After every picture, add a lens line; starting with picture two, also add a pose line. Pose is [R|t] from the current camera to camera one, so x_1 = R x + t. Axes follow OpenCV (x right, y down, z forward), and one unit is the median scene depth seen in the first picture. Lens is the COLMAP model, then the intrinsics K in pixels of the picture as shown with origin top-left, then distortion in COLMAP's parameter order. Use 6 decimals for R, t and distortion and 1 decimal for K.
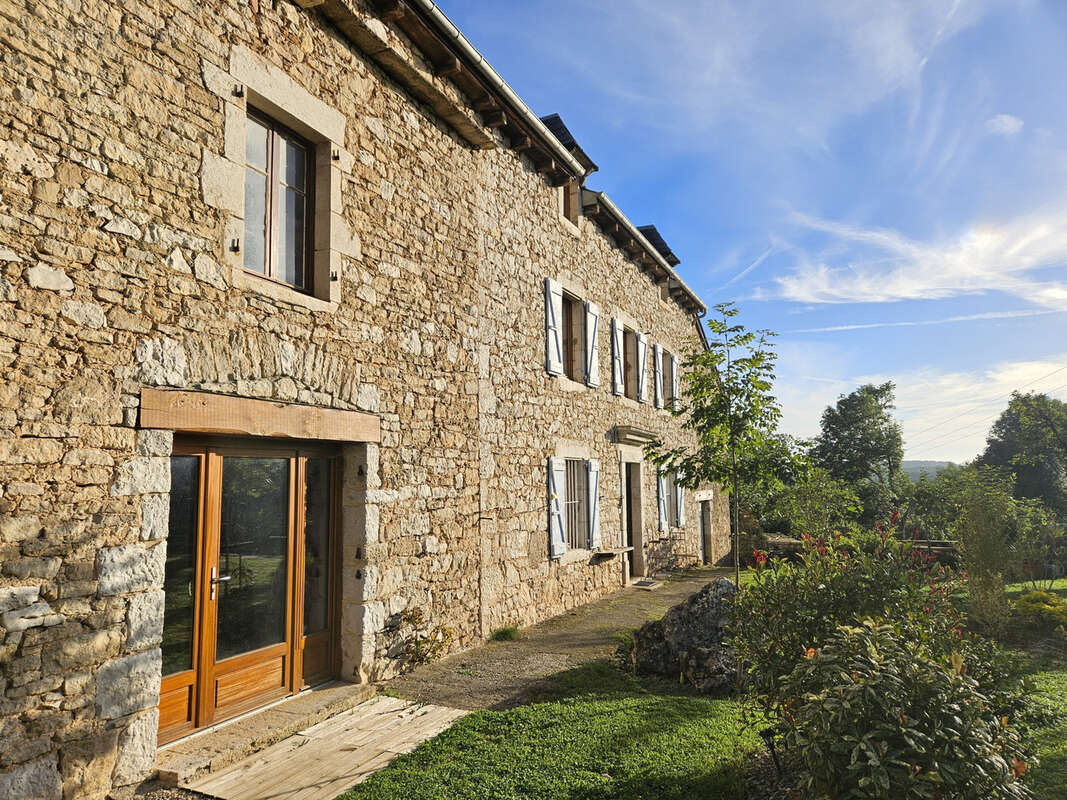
lens RADIAL K [[724.4, 0, 534.7], [0, 724.4, 404.6], [0, 0, 1]] dist [0.094564, -0.072654]
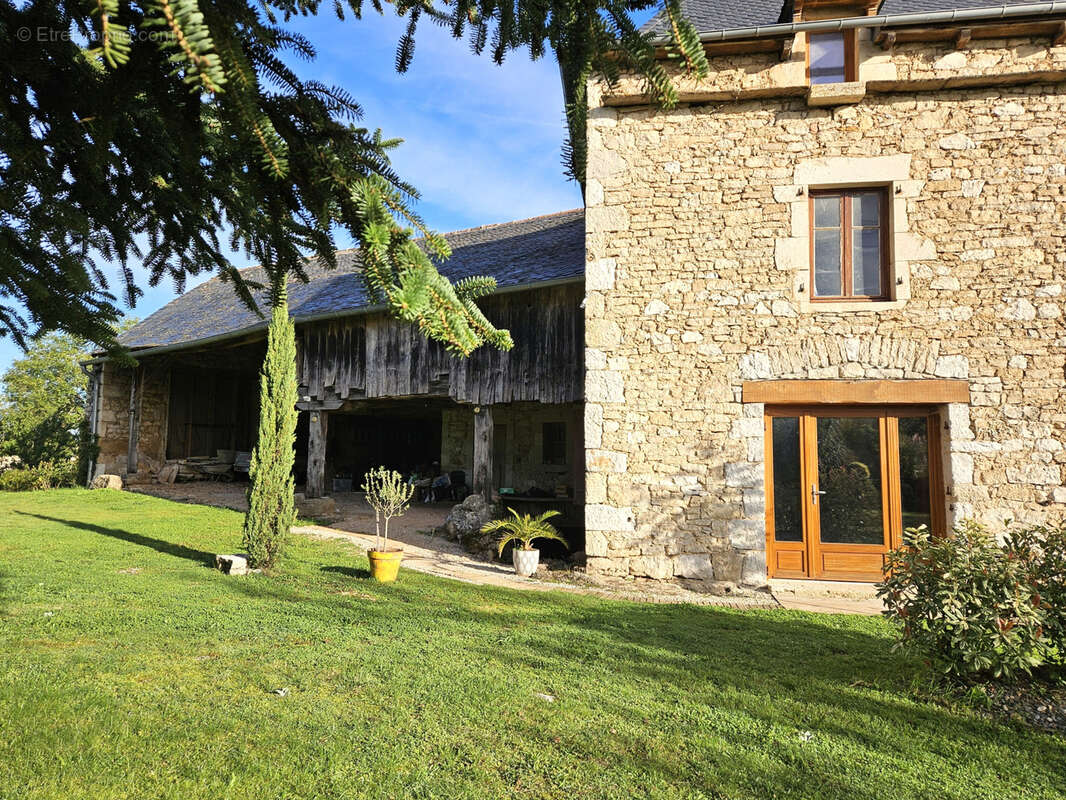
lens RADIAL K [[723.7, 0, 534.2], [0, 723.7, 404.6], [0, 0, 1]] dist [0.094564, -0.072654]
pose [[0.279527, -0.066301, -0.957846, 0.848010], [0.081935, 0.995621, -0.045004, 0.058053], [0.956635, -0.065902, 0.283735, -0.038439]]
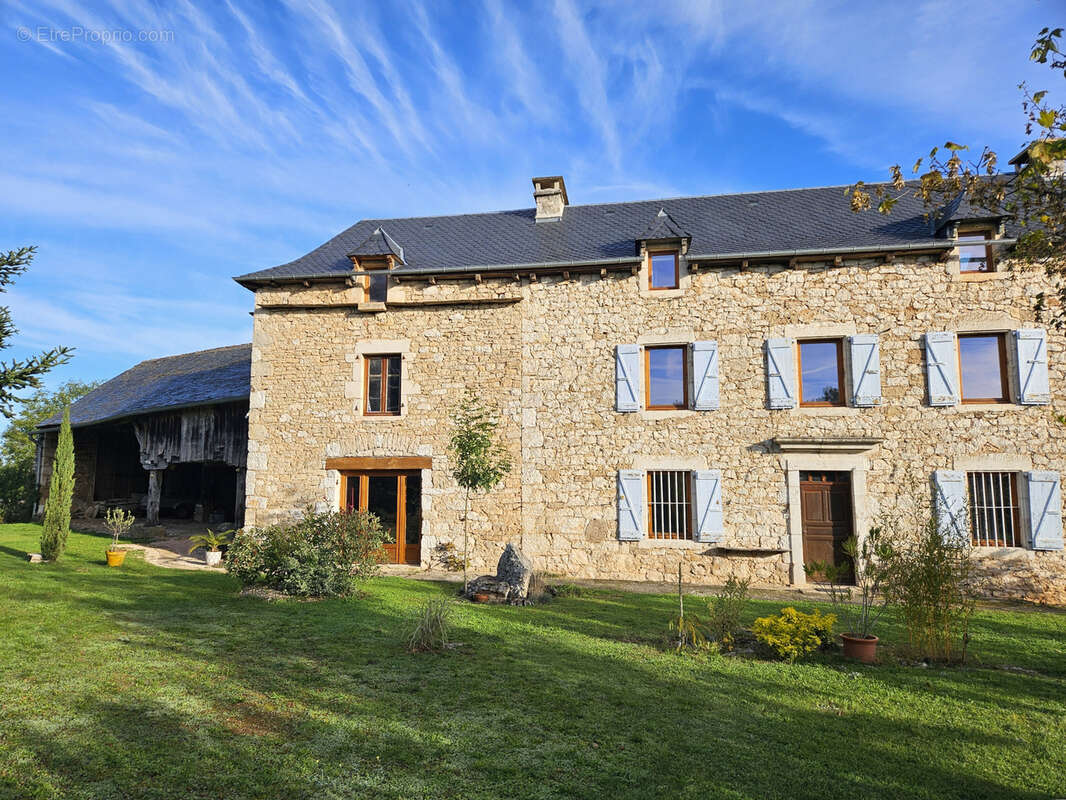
lens RADIAL K [[701.8, 0, 529.5], [0, 701.8, 421.2], [0, 0, 1]] dist [0.094247, -0.066568]
pose [[0.257309, -0.095157, -0.961633, 2.295000], [0.092328, 0.993008, -0.073557, 0.107744], [0.961908, -0.069859, 0.264295, 0.801240]]
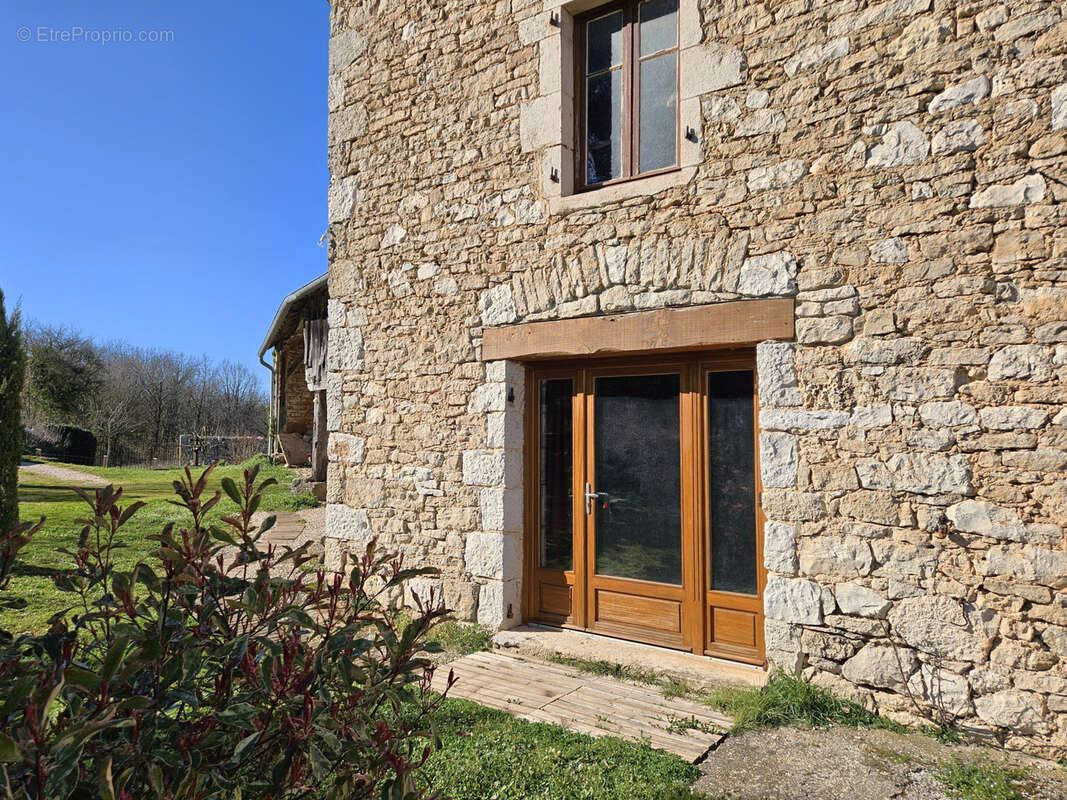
lens RADIAL K [[724.4, 0, 534.7], [0, 724.4, 404.6], [0, 0, 1]] dist [0.094564, -0.072654]
pose [[-0.183162, -0.040213, -0.982260, 0.523931], [0.093442, 0.993927, -0.058115, 0.143576], [0.978632, -0.102429, -0.178292, 0.992925]]
